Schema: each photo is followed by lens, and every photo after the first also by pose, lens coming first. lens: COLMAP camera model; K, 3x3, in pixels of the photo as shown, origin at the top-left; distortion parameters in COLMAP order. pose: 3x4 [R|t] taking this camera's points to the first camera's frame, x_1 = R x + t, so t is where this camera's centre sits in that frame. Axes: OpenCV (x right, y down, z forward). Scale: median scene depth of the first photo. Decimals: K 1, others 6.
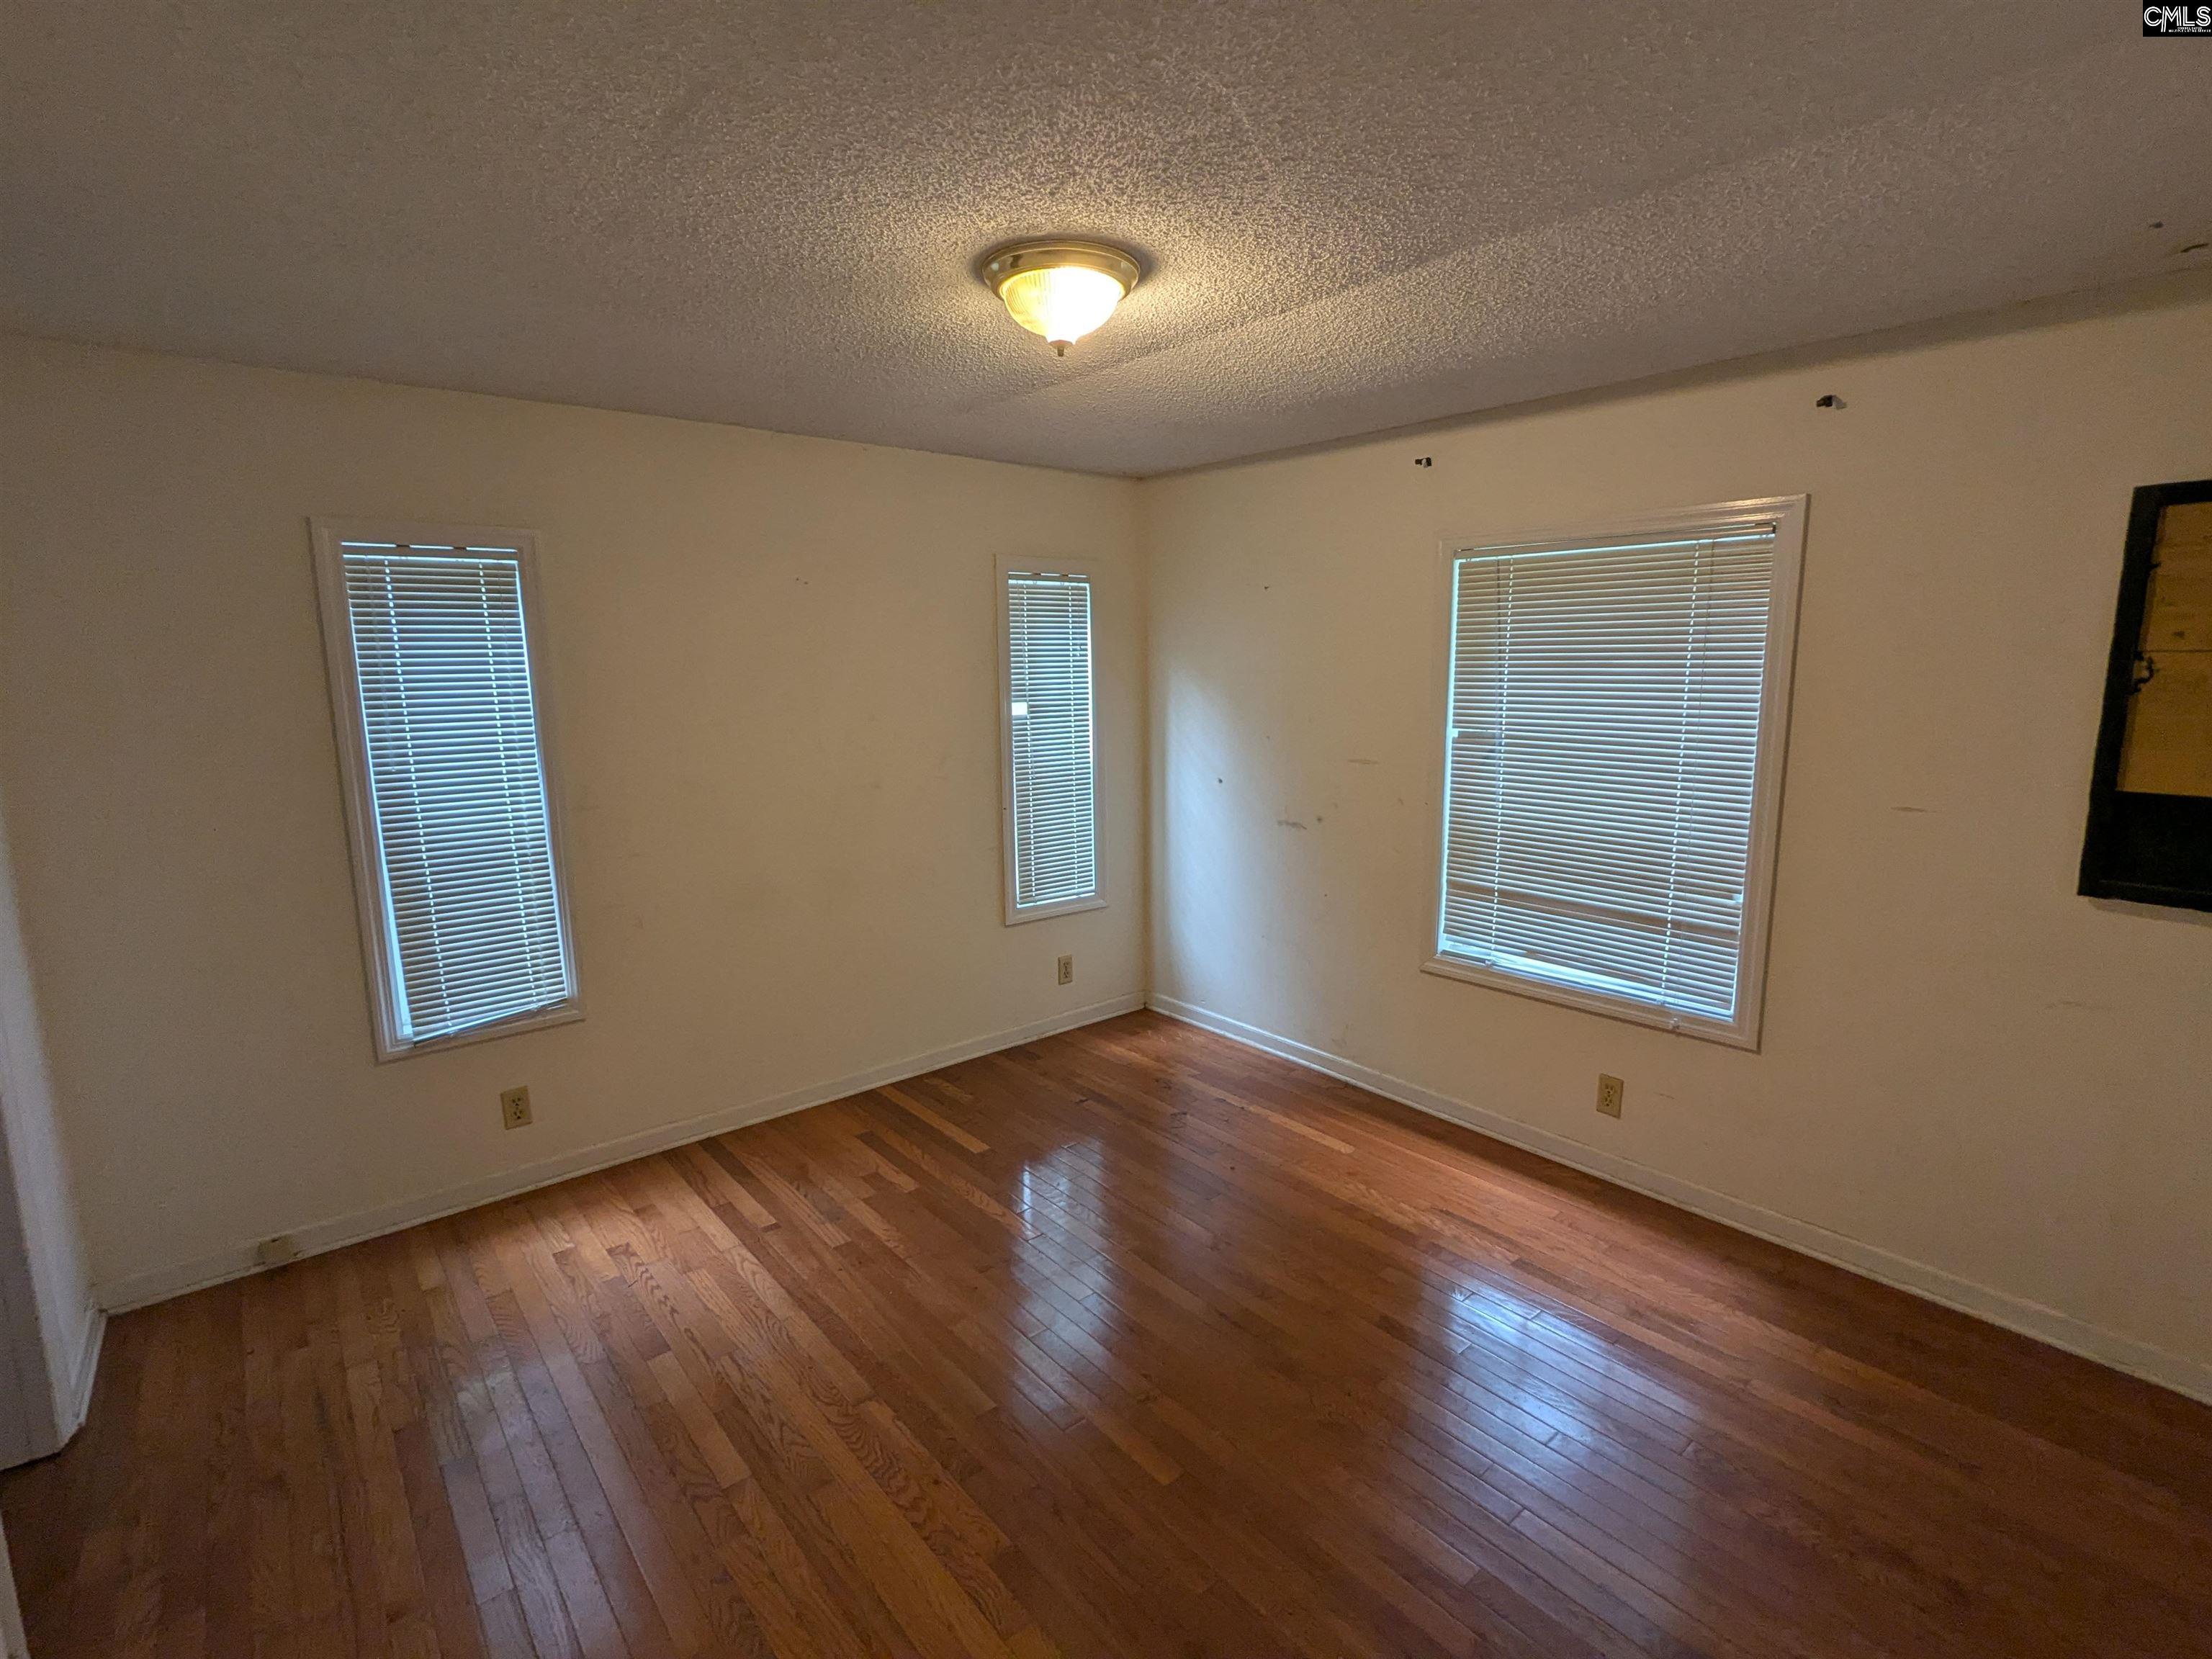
lens RADIAL K [[1046.9, 0, 1112.0], [0, 1046.9, 832.1], [0, 0, 1]] dist [-0.008505, 0.004087]
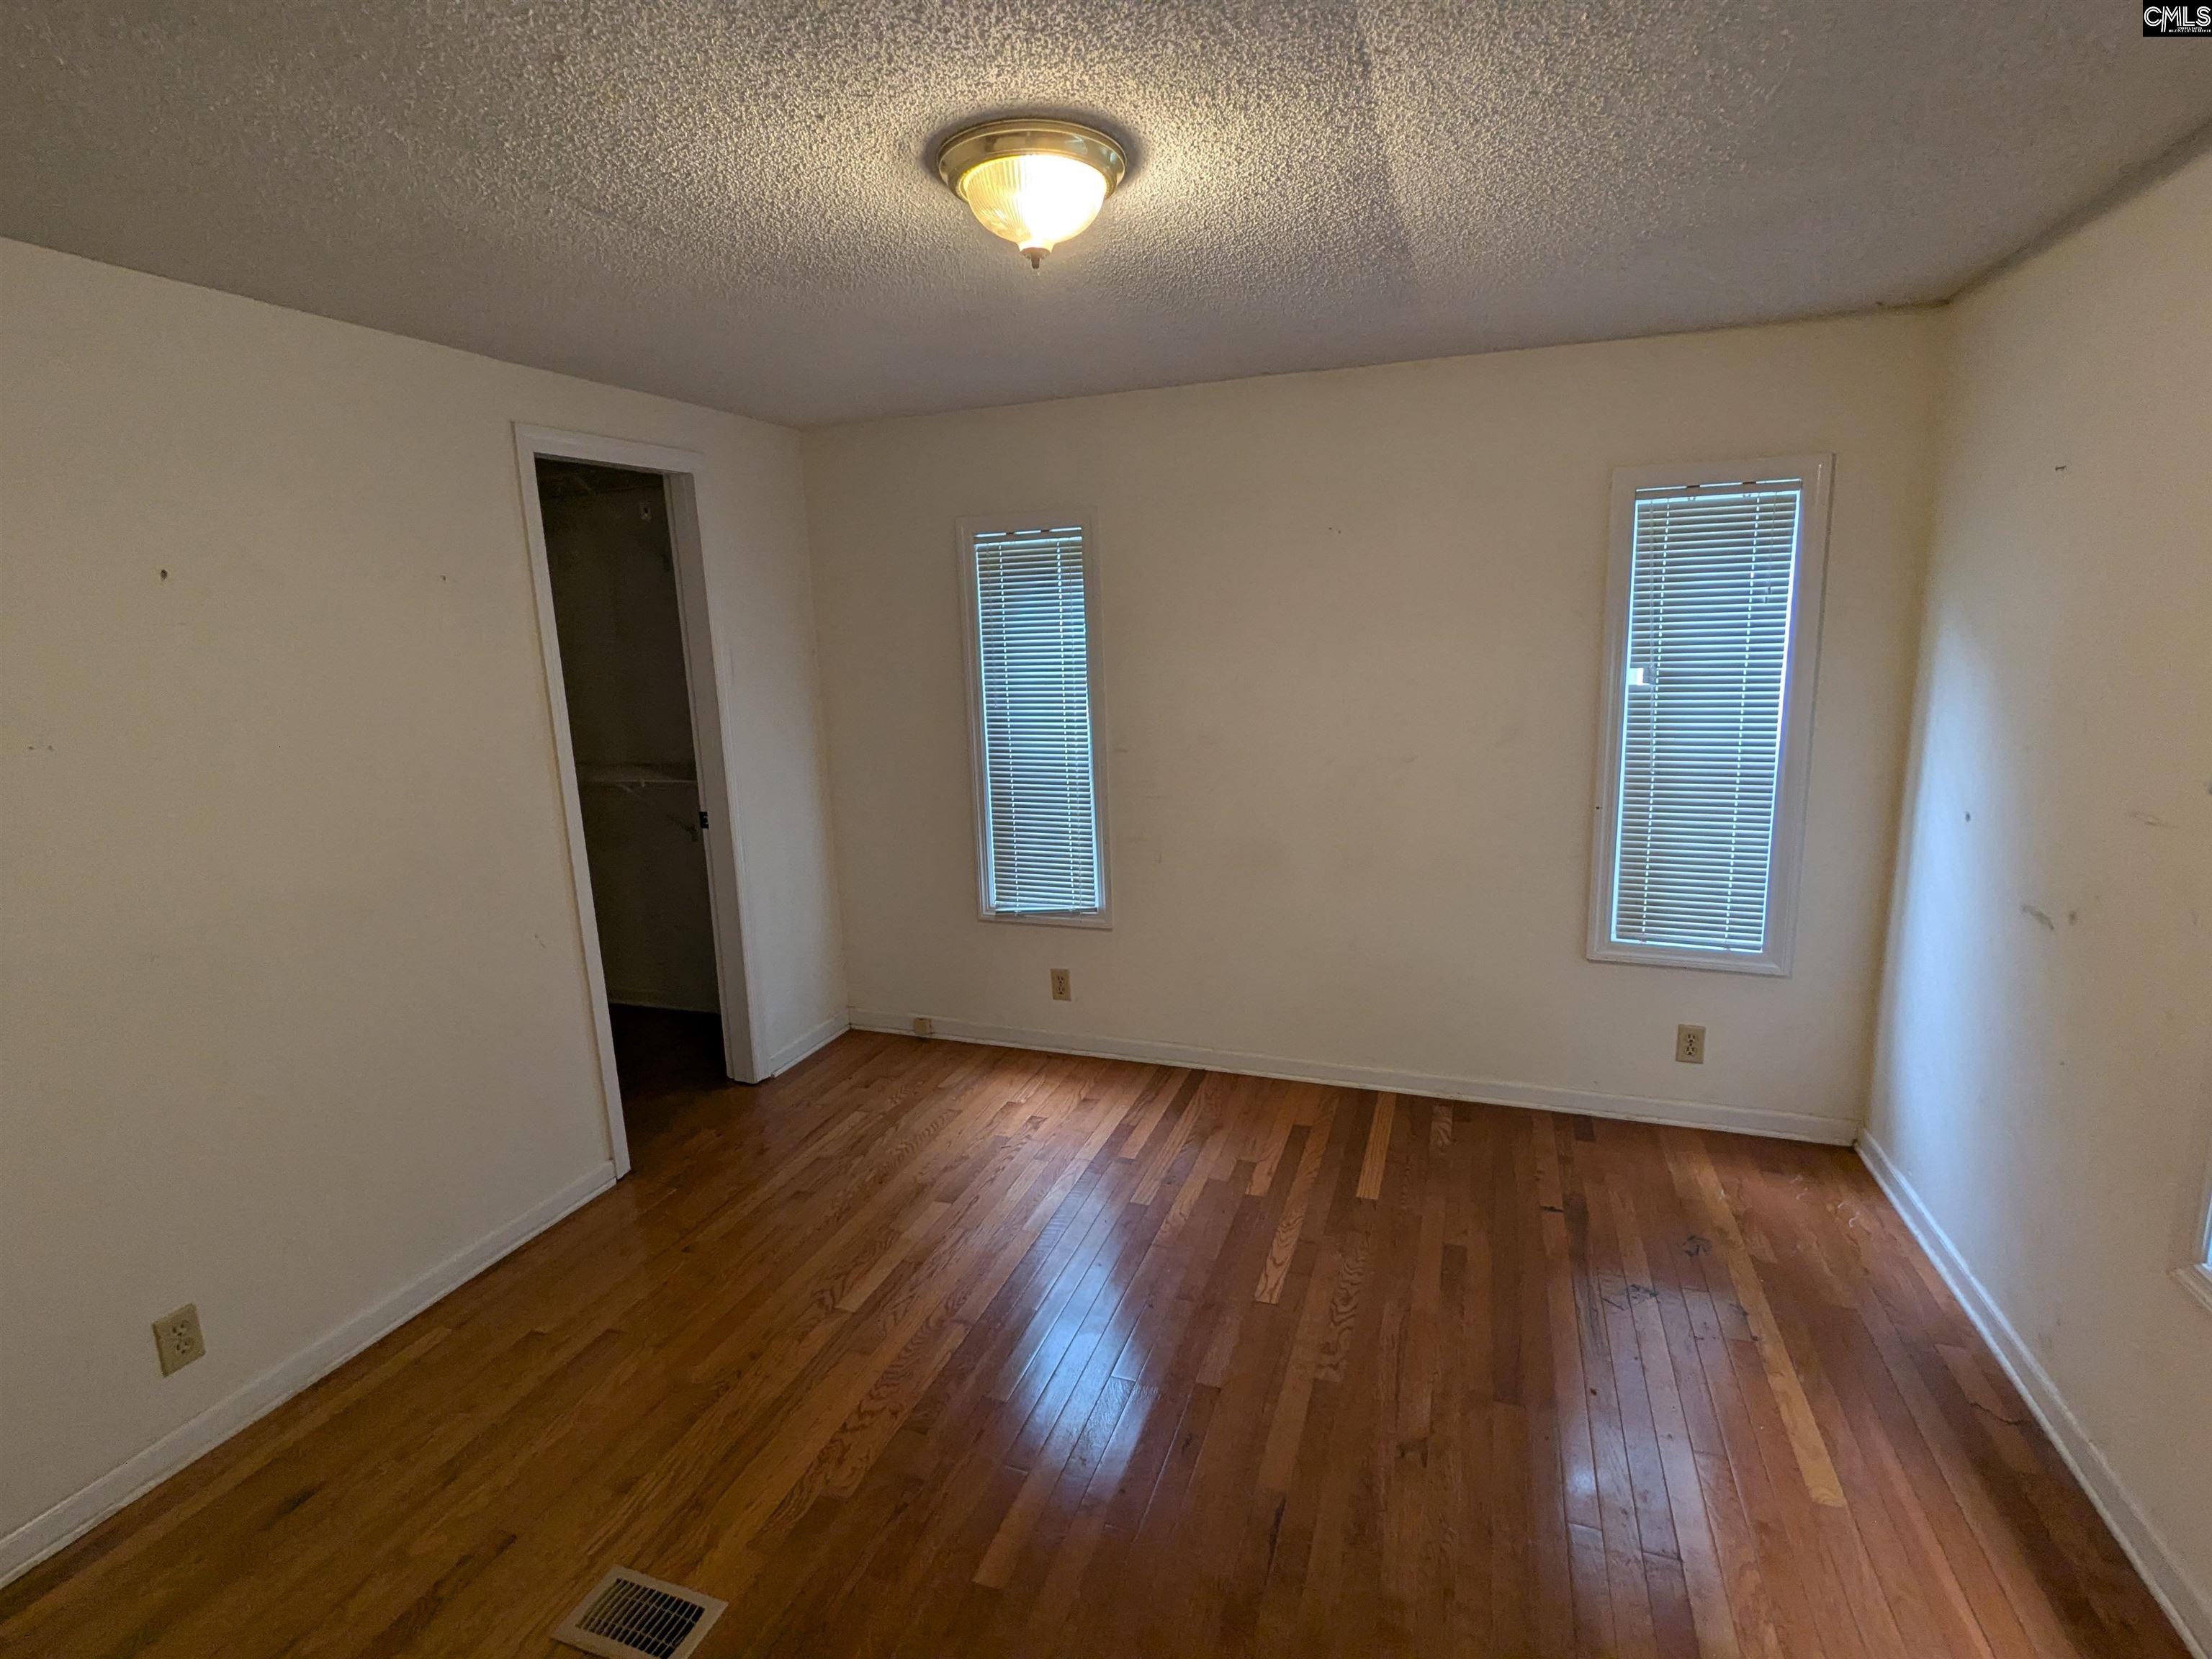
lens RADIAL K [[1046.9, 0, 1101.3], [0, 1046.9, 827.8], [0, 0, 1]] dist [-0.008505, 0.004087]
pose [[0.498593, 0.163267, -0.851322, 0.442339], [-0.118227, 0.985733, 0.119803, -0.068071], [0.858736, 0.040916, 0.510783, 0.367015]]
